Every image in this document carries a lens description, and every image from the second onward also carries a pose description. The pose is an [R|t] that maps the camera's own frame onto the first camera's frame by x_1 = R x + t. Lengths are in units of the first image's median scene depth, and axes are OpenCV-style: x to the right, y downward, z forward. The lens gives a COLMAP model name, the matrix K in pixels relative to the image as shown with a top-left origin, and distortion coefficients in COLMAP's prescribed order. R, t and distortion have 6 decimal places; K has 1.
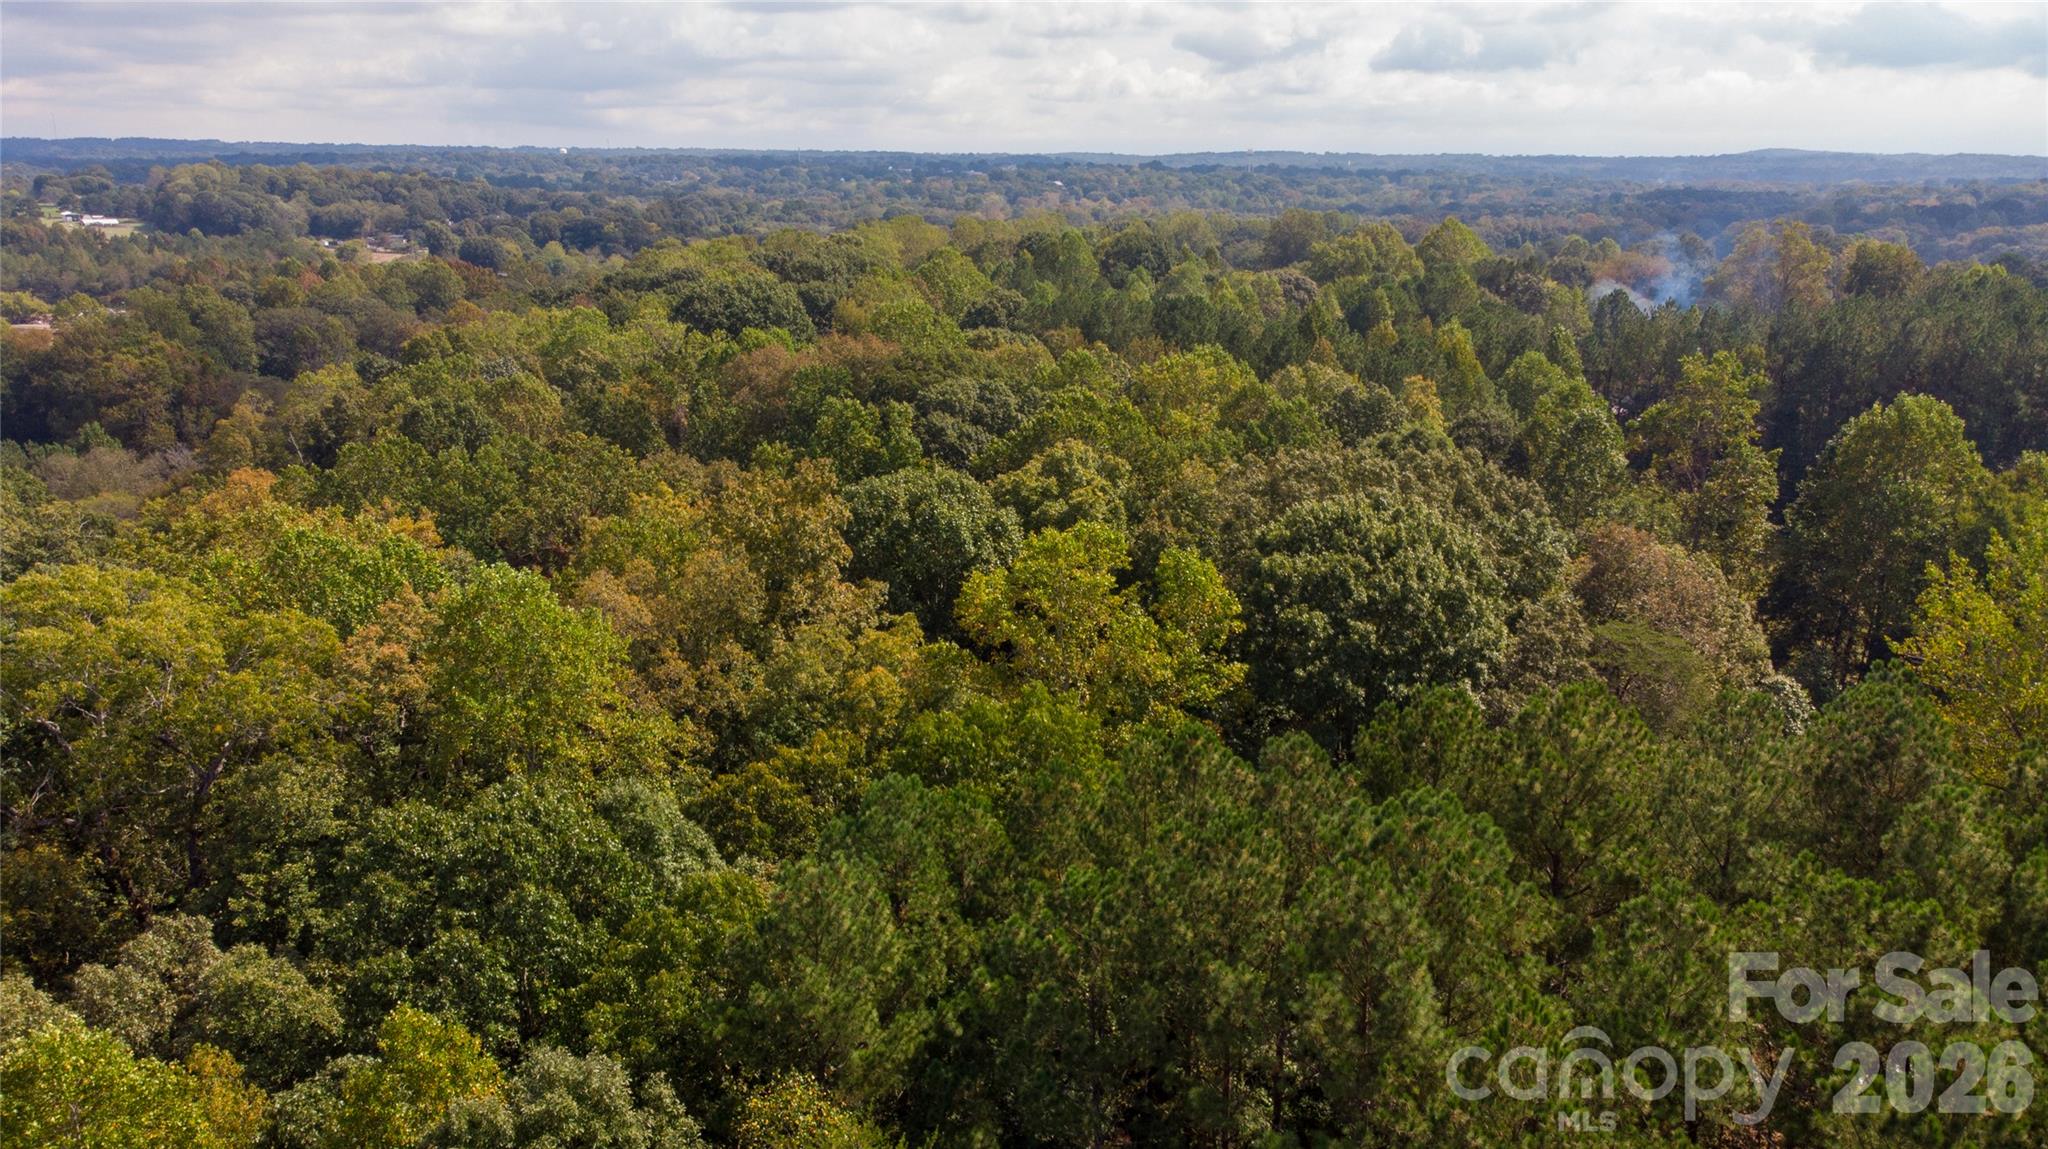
lens RADIAL K [[1492.9, 0, 1079.3], [0, 1492.9, 650.7], [0, 0, 1]] dist [0.029672, 0.001265]
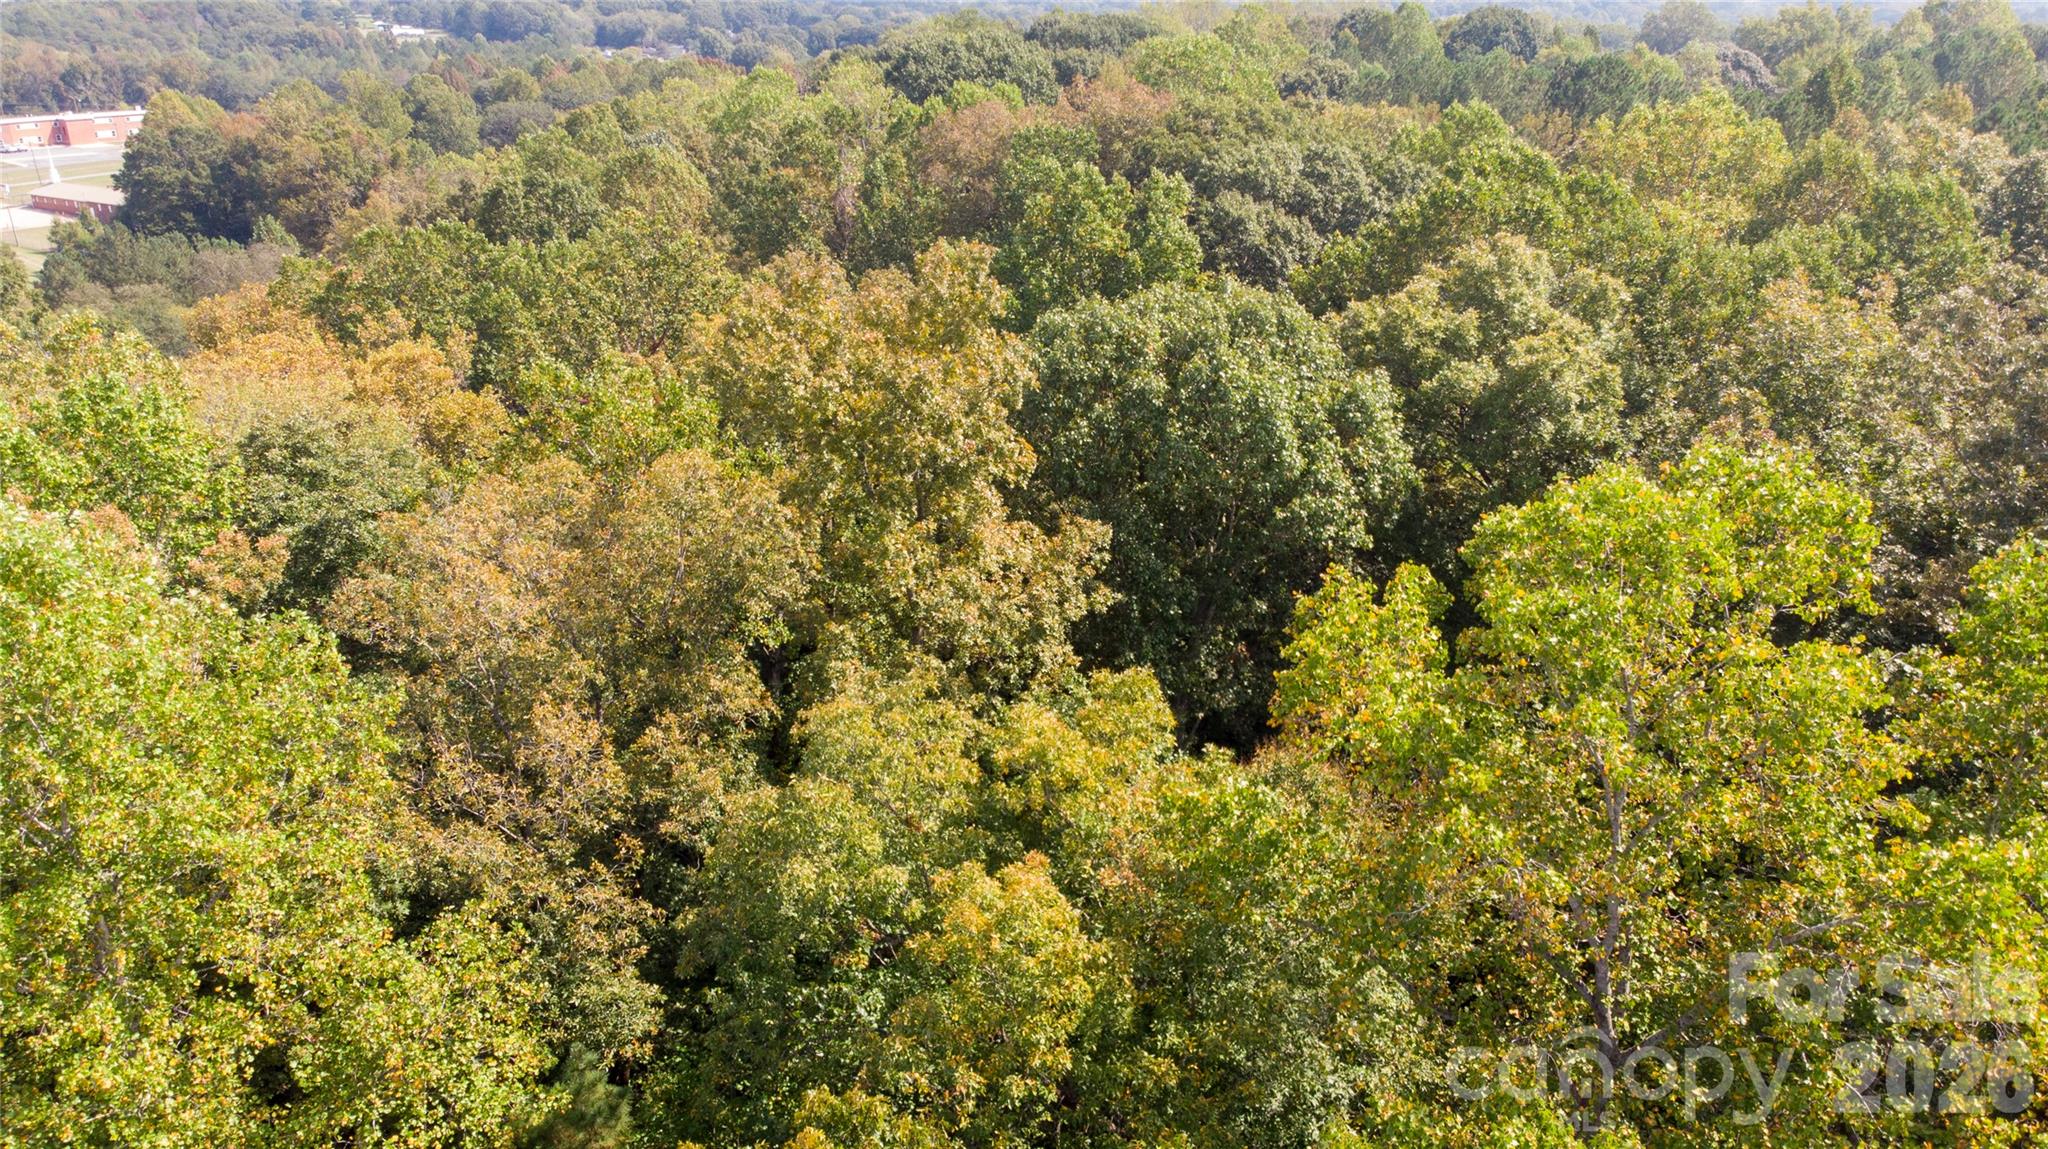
lens RADIAL K [[1421.1, 0, 1065.4], [0, 1421.1, 568.2], [0, 0, 1]] dist [0.046078, 0.007402]
pose [[0.980225, 0.069556, -0.185259, -0.056608], [-0.058766, 0.996274, 0.063117, -0.056697], [0.188959, -0.050982, 0.980661, 0.539824]]
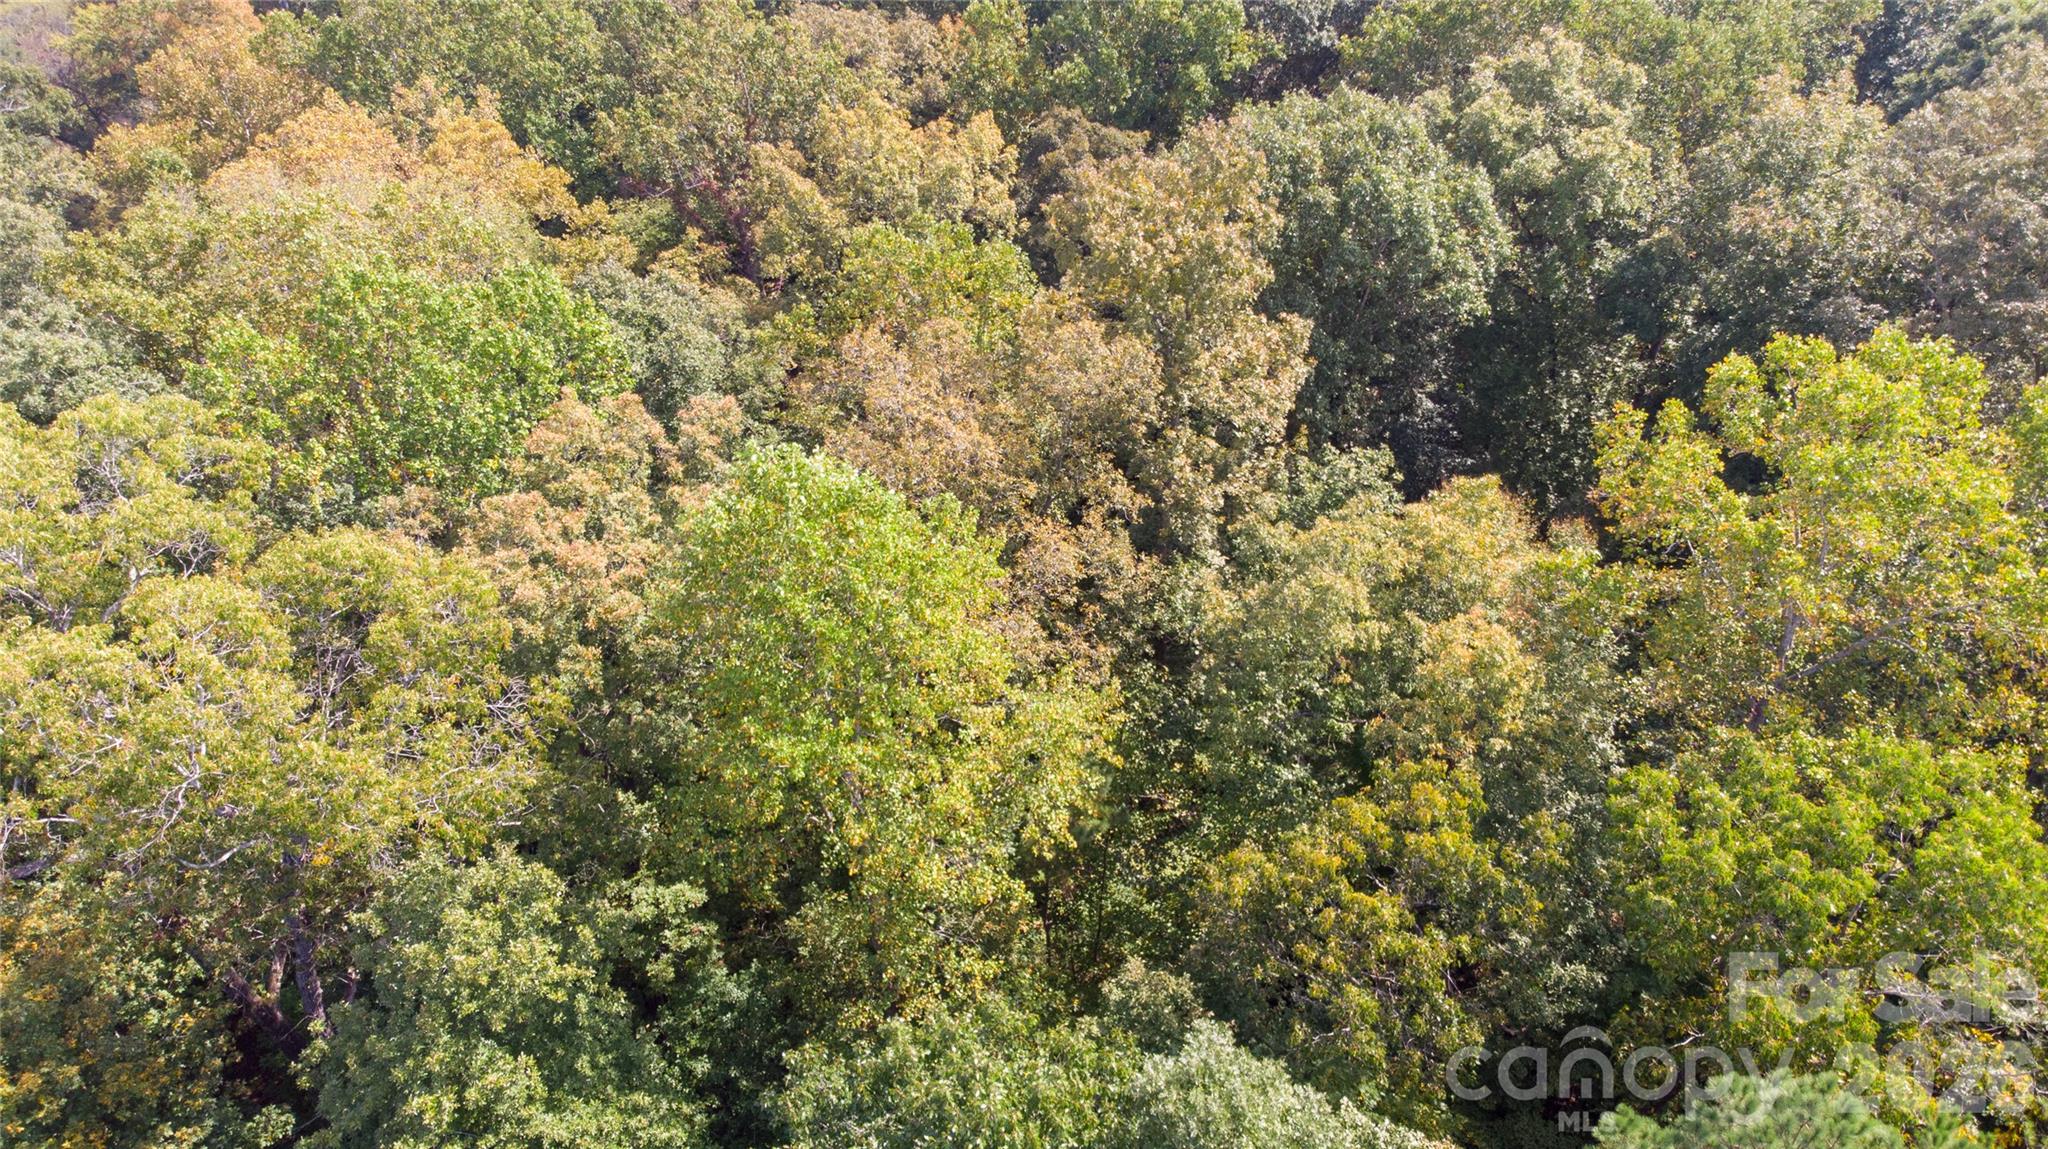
lens RADIAL K [[1470.4, 0, 1029.4], [0, 1470.4, 502.3], [0, 0, 1]] dist [0.028874, 0.000974]
pose [[0.999901, 0.009425, -0.010478, -0.225307], [-0.006022, 0.957924, 0.286957, -0.138449], [0.012742, -0.286866, 0.957886, 0.387046]]
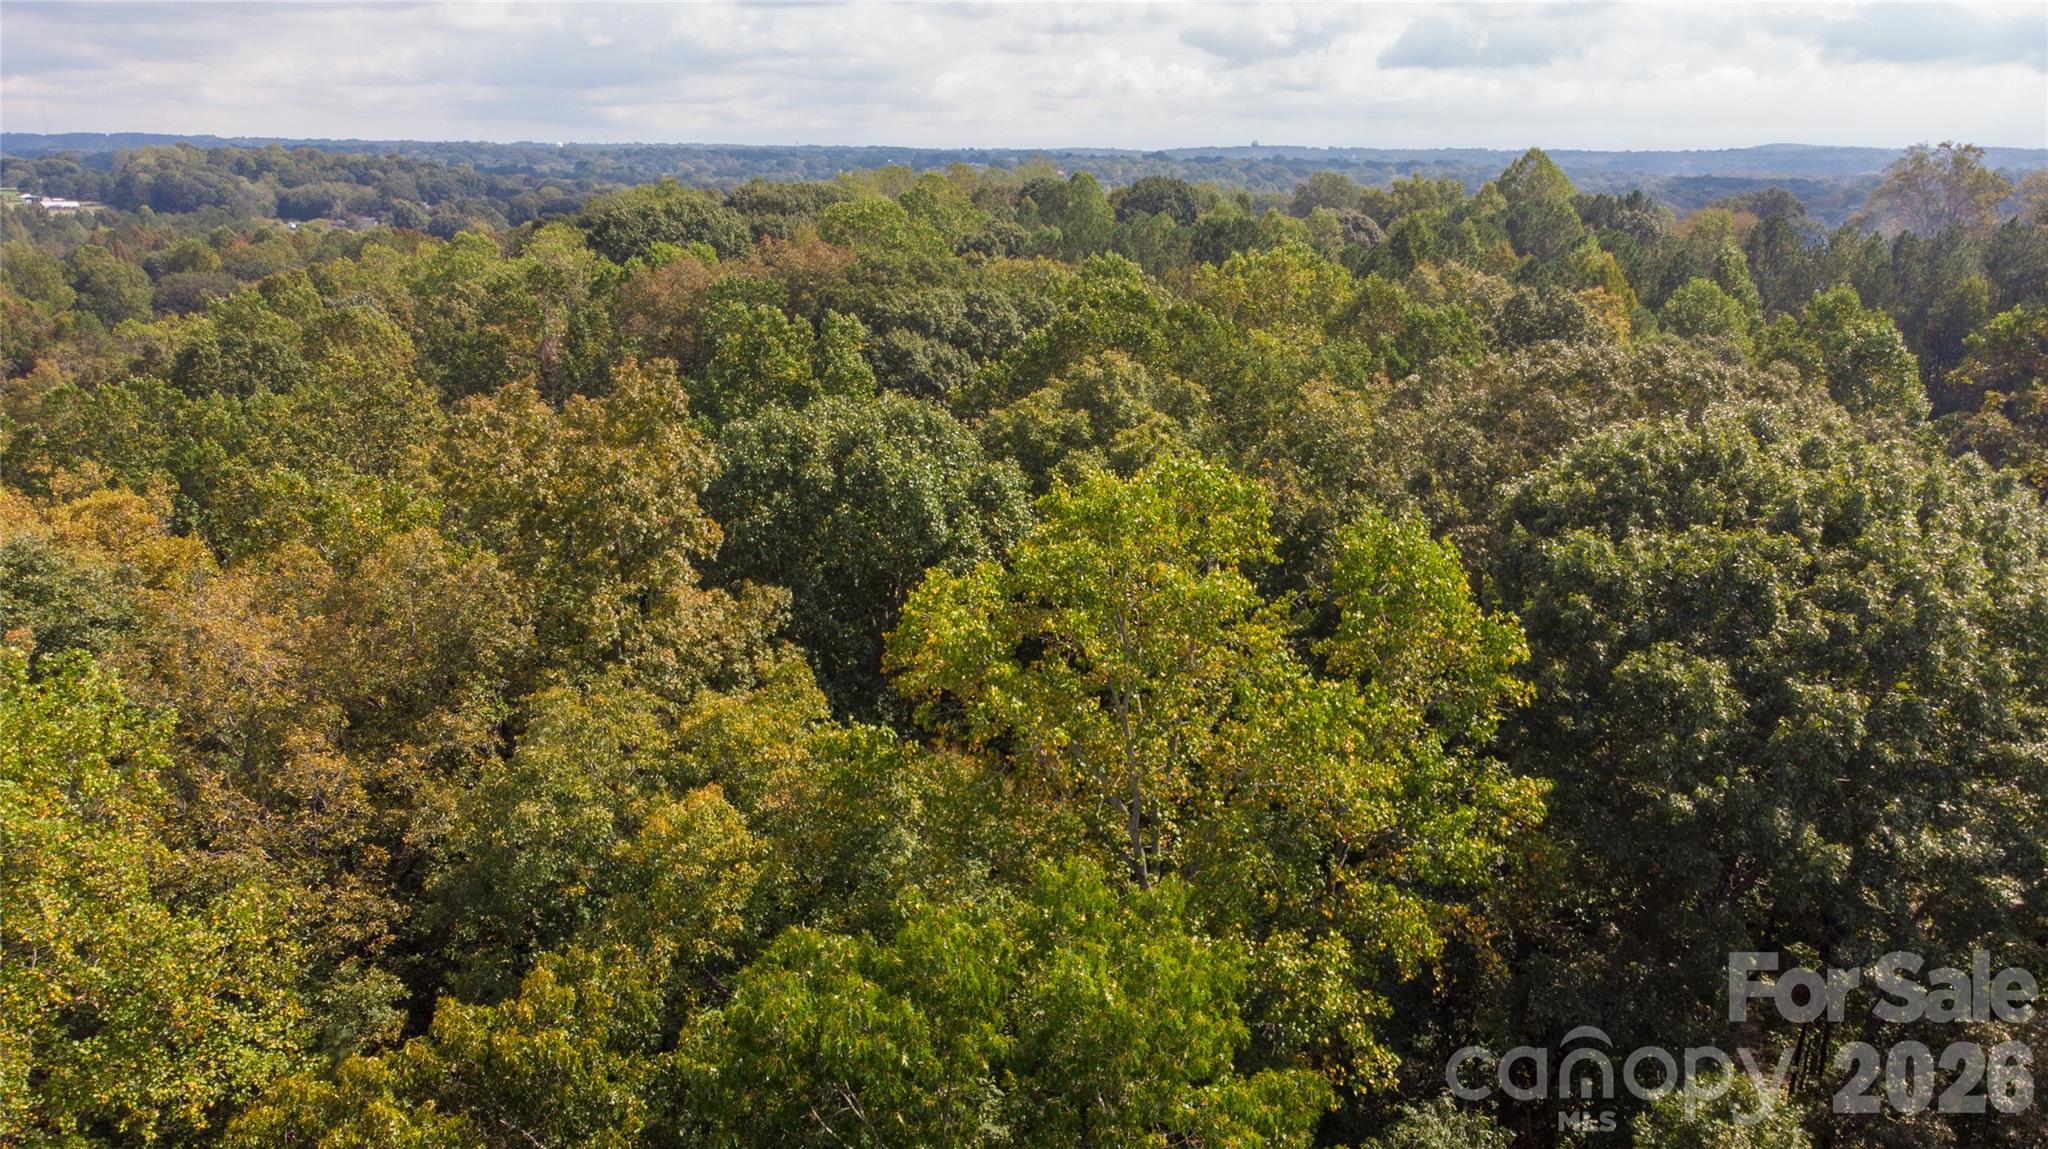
lens RADIAL K [[1435.7, 0, 1027.4], [0, 1435.7, 601.8], [0, 0, 1]] dist [0.033824, 0.054801]
pose [[0.999409, 0.000398, -0.034383, -0.020634], [-0.001449, 0.999532, -0.030549, -0.023518], [0.034354, 0.030581, 0.998942, 0.449327]]
